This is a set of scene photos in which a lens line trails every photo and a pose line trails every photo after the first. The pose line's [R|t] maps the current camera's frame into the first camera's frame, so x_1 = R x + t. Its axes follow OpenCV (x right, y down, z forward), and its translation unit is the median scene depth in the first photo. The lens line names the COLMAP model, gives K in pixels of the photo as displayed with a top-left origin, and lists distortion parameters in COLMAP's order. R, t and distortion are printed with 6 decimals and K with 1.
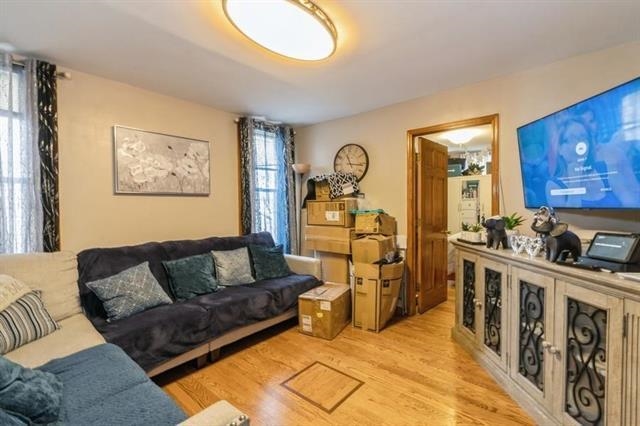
lens RADIAL K [[287.9, 0, 320.6], [0, 287.9, 209.1], [0, 0, 1]] dist [-0.005757, 0.001438]
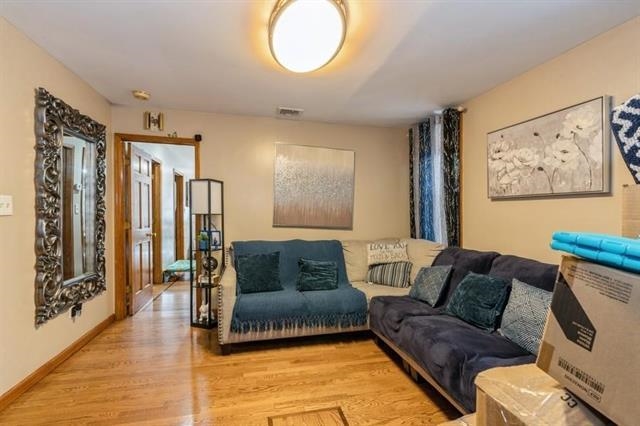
lens RADIAL K [[287.9, 0, 320.1], [0, 287.9, 214.2], [0, 0, 1]] dist [-0.005757, 0.001438]
pose [[-0.593947, 0.004158, -0.804493, 0.410570], [-0.018935, 0.999637, 0.019147, -0.008345], [0.804281, 0.026605, -0.593653, 0.974135]]
